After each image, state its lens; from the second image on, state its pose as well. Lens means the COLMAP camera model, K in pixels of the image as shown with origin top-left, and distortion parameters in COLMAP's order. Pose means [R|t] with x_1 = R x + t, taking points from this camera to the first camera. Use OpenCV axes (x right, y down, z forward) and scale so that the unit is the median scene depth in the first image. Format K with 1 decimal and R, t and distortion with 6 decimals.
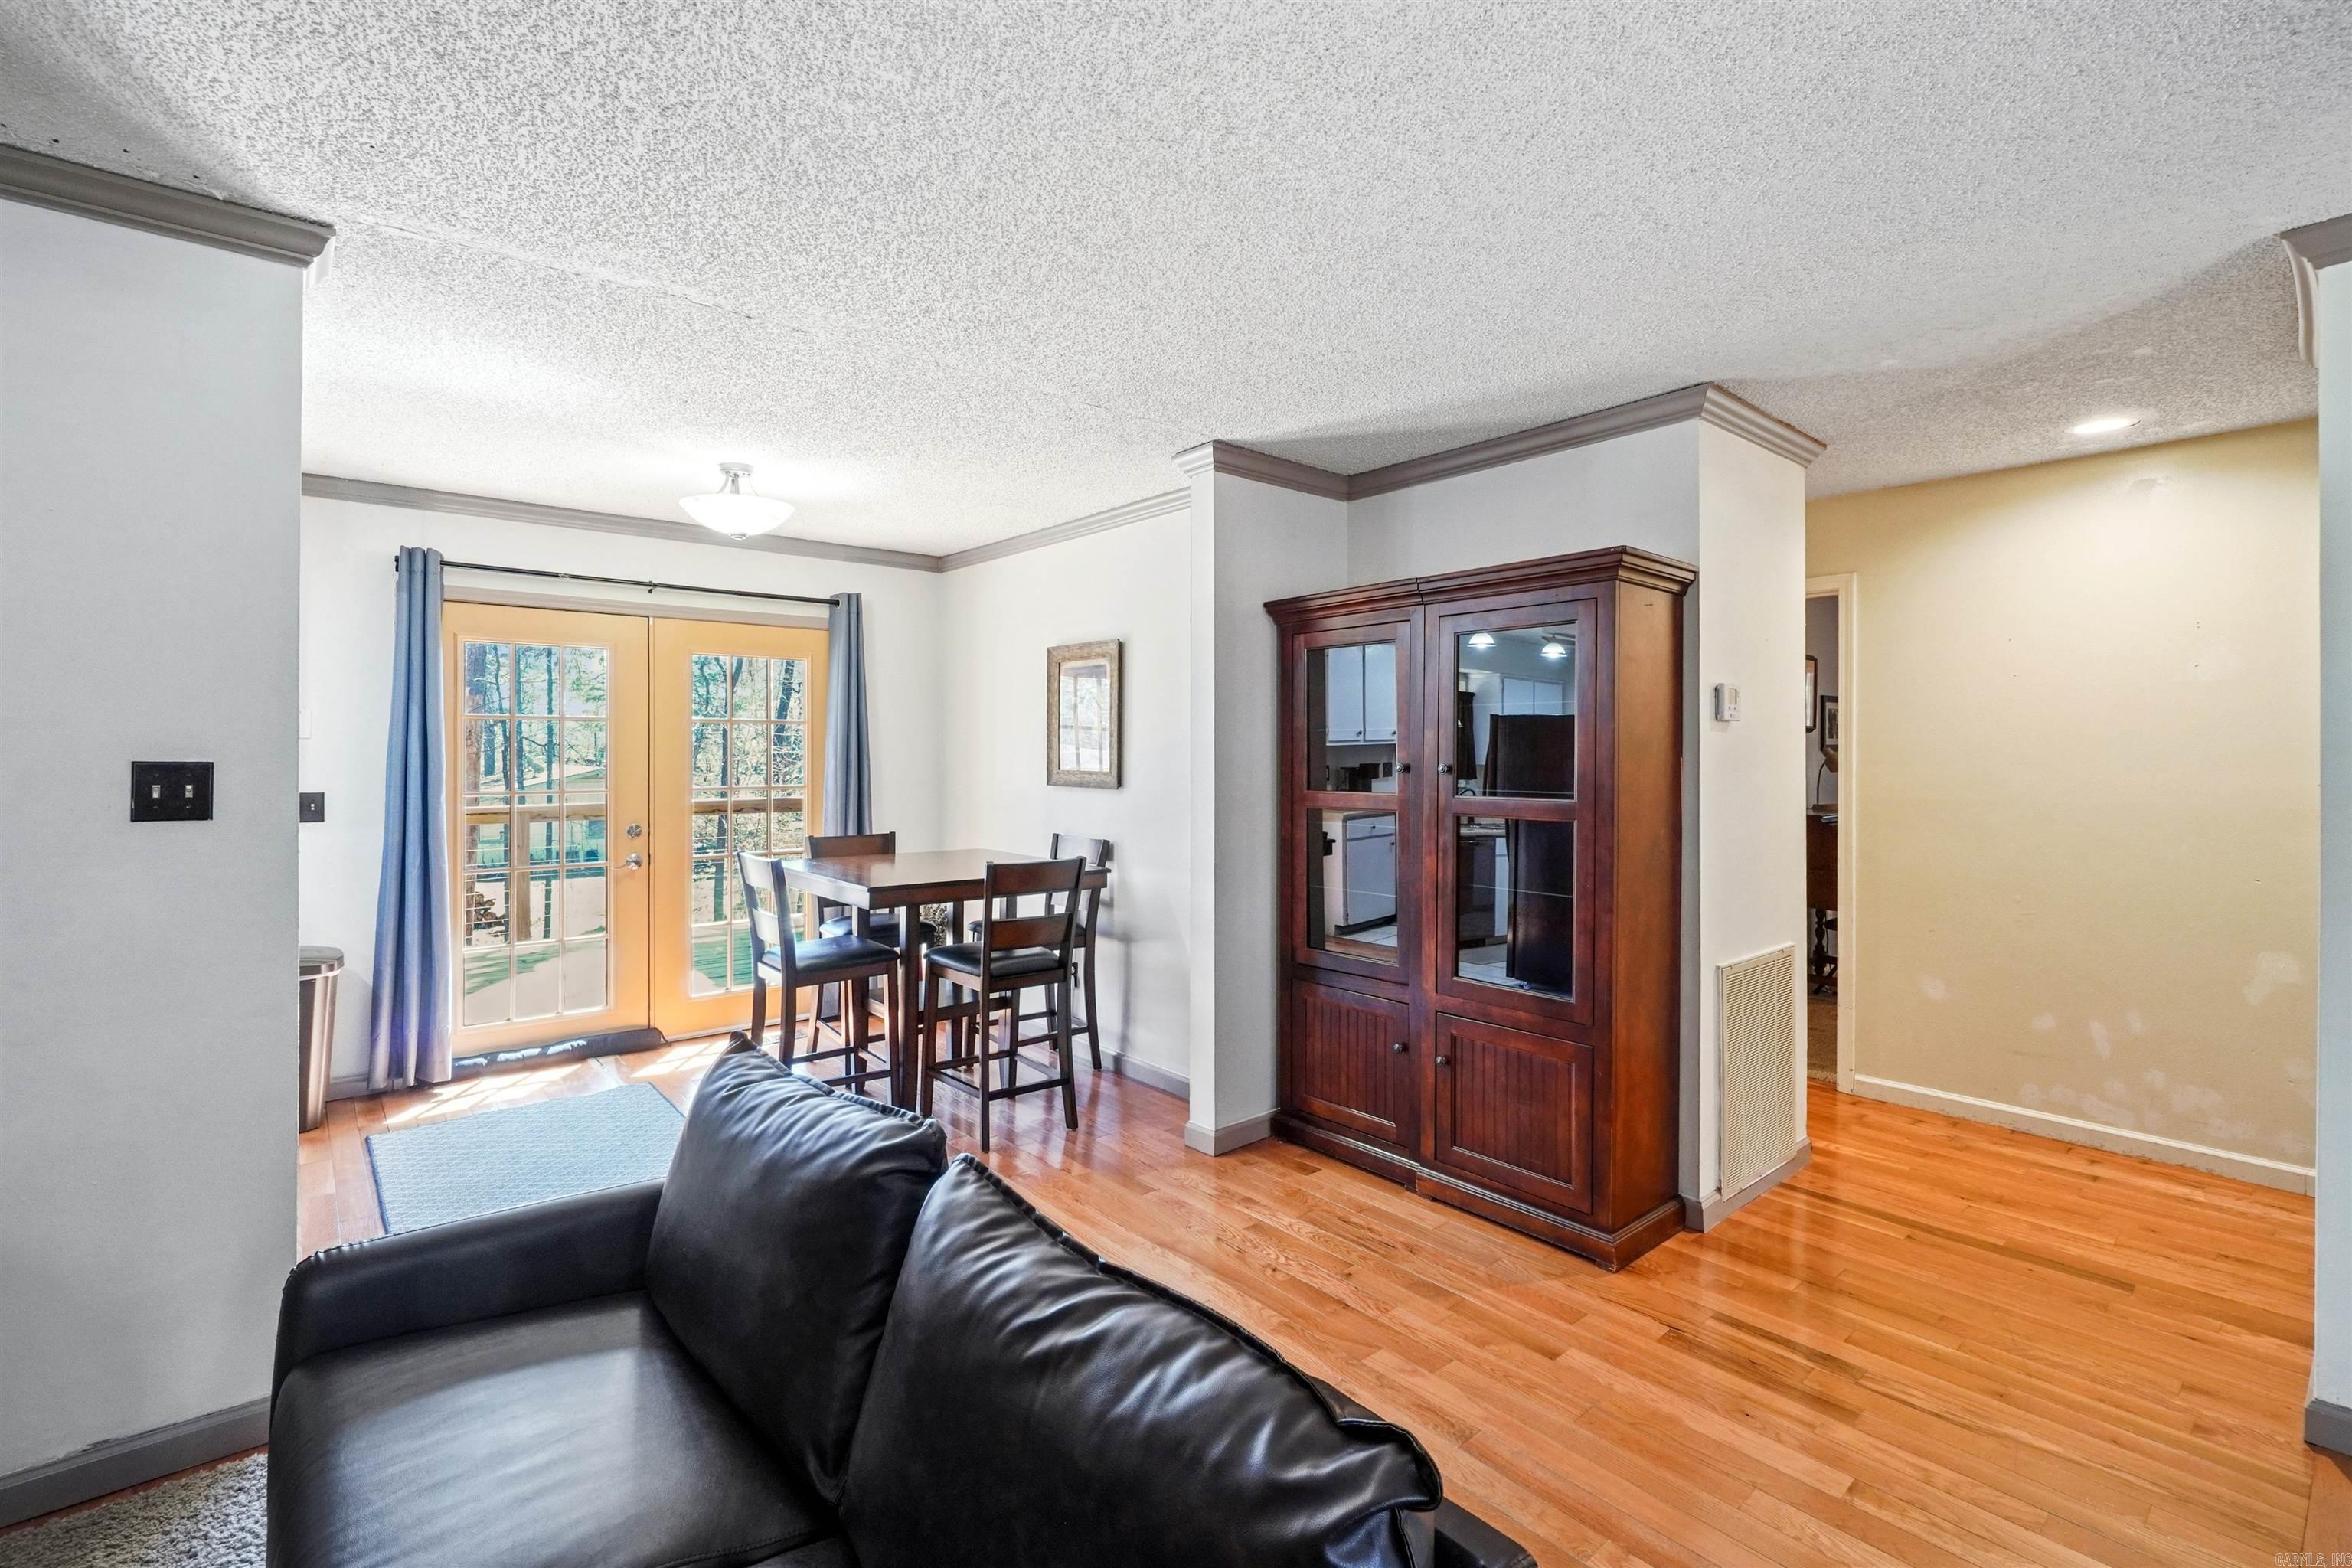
lens RADIAL K [[1045.3, 0, 1177.8], [0, 1045.3, 735.8], [0, 0, 1]] dist [-0.001461, -0.000257]
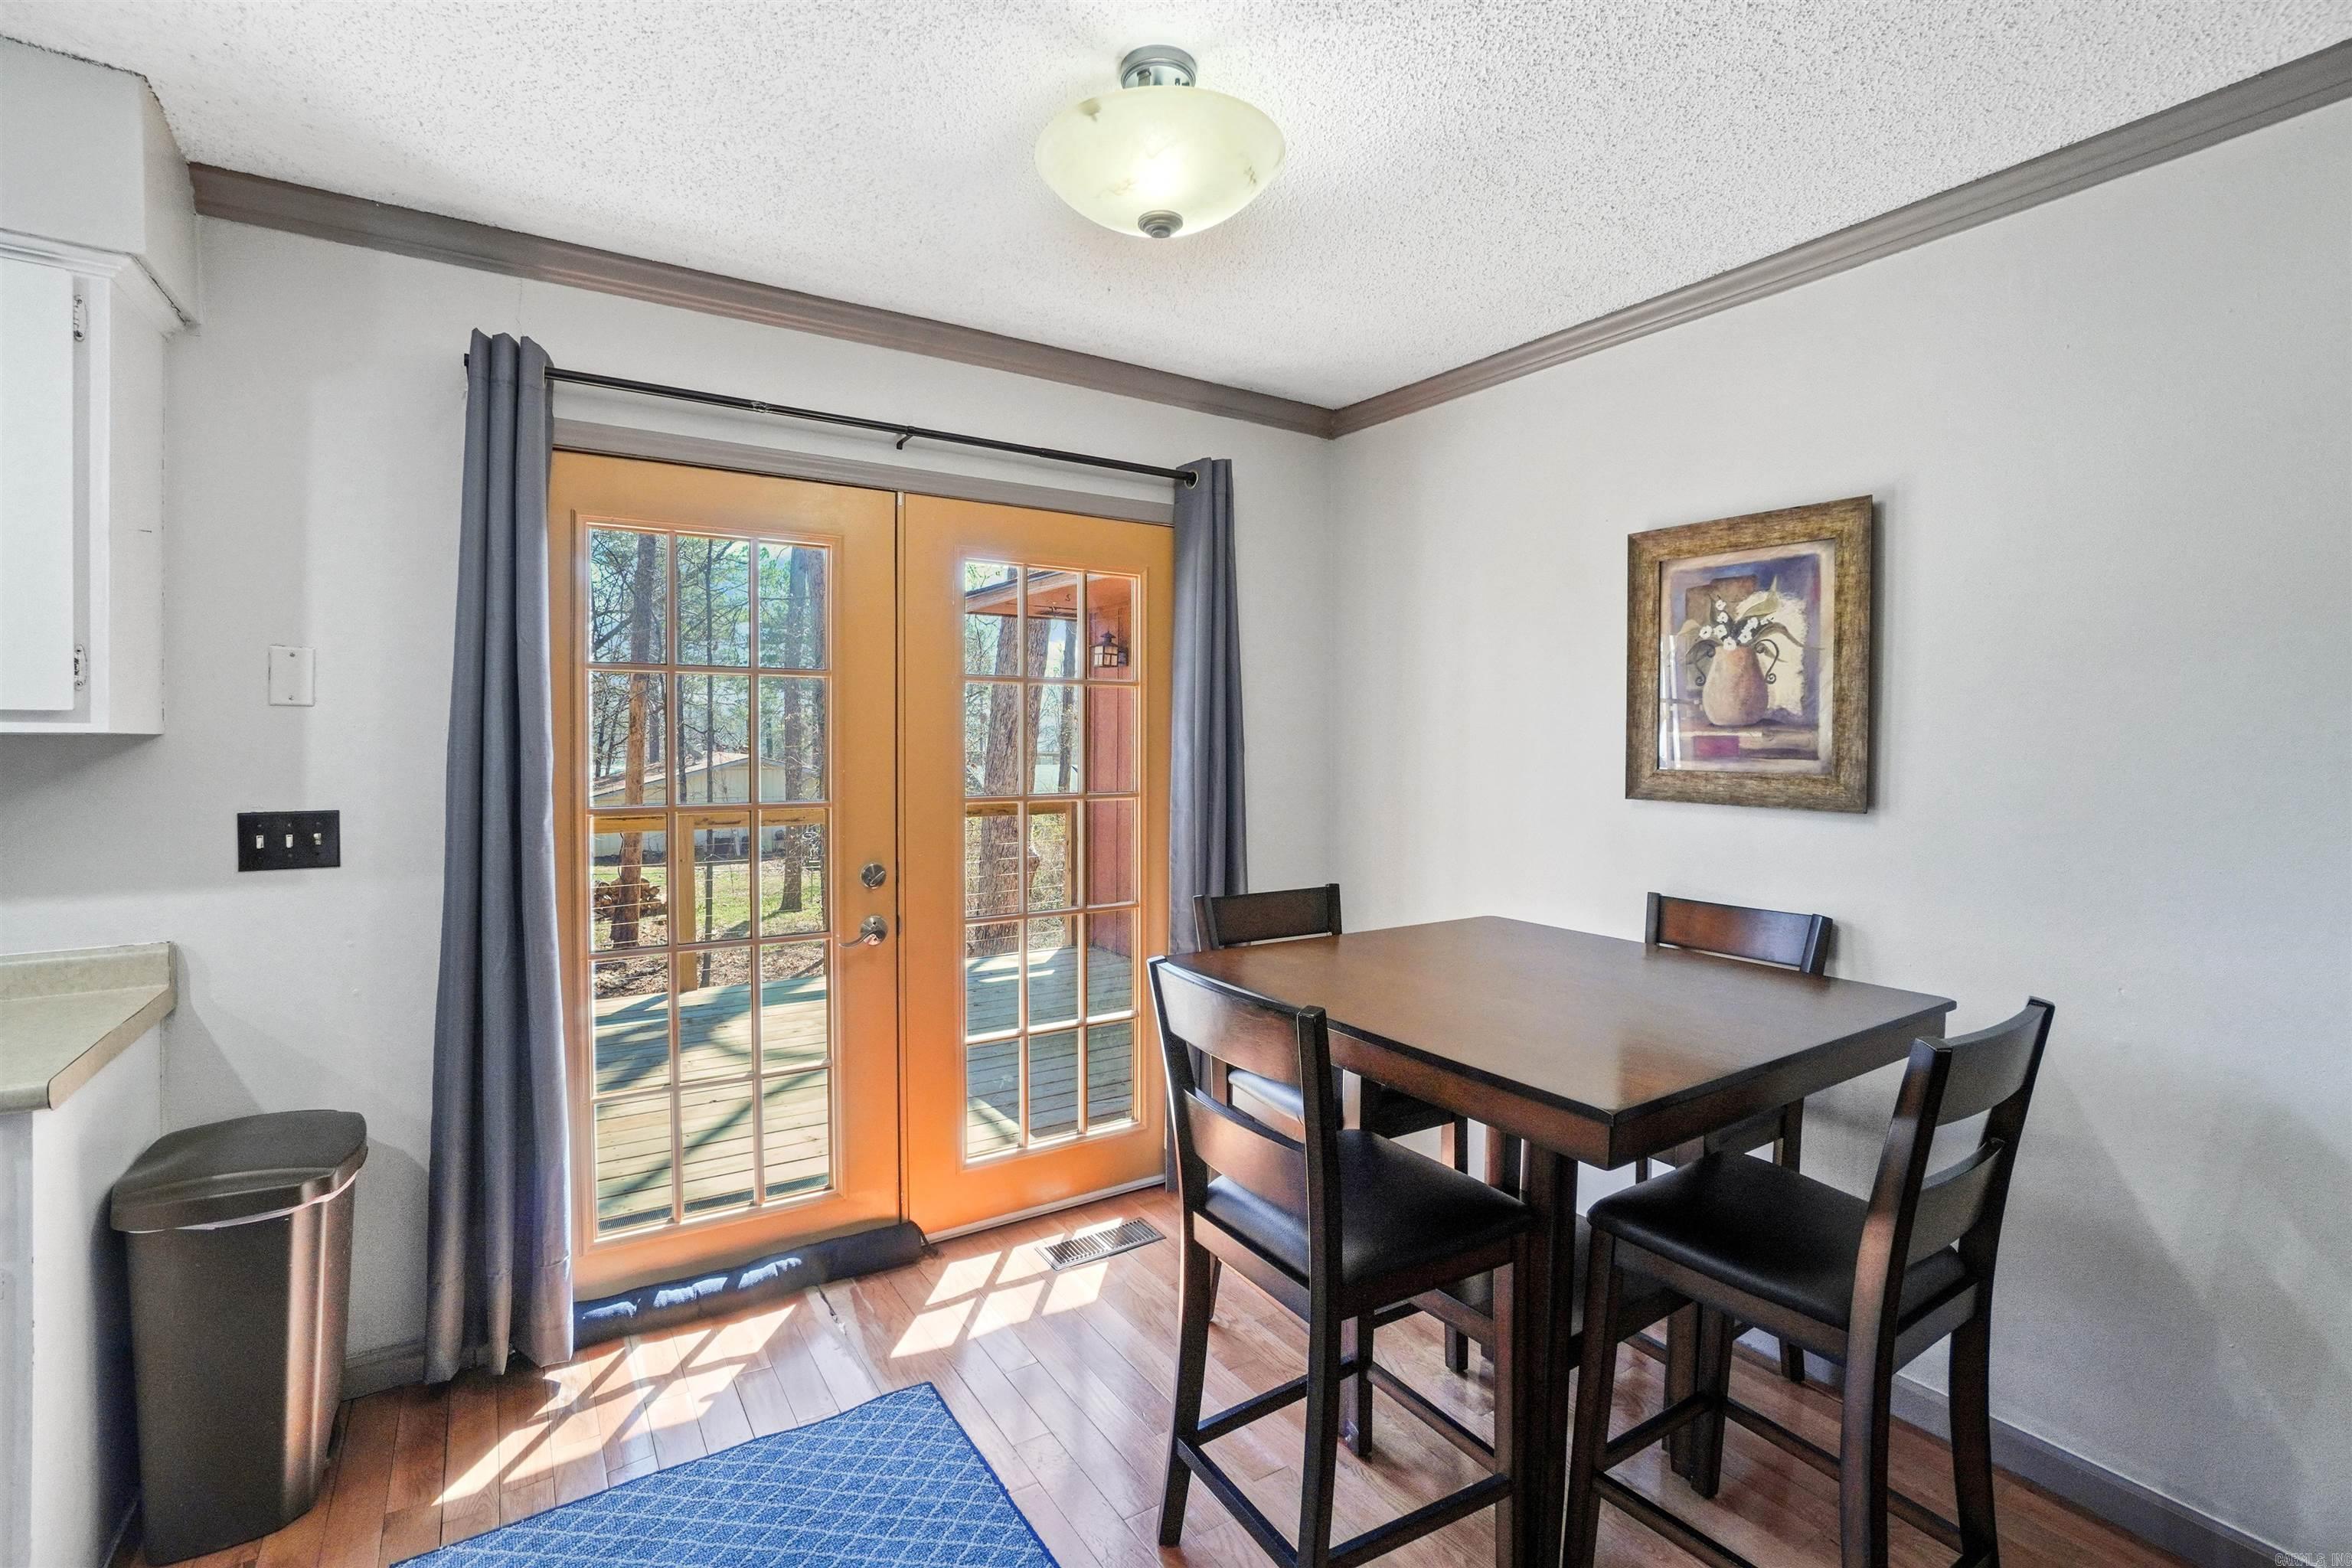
lens RADIAL K [[1053.8, 0, 1176.6], [0, 1053.8, 728.9], [0, 0, 1]] dist [-0.059960, 0.022532]
pose [[0.993094, -0.000325, -0.117319, -0.295481], [0.000902, 0.999988, 0.004860, 0.010203], [0.117316, -0.004932, 0.993082, 0.466752]]
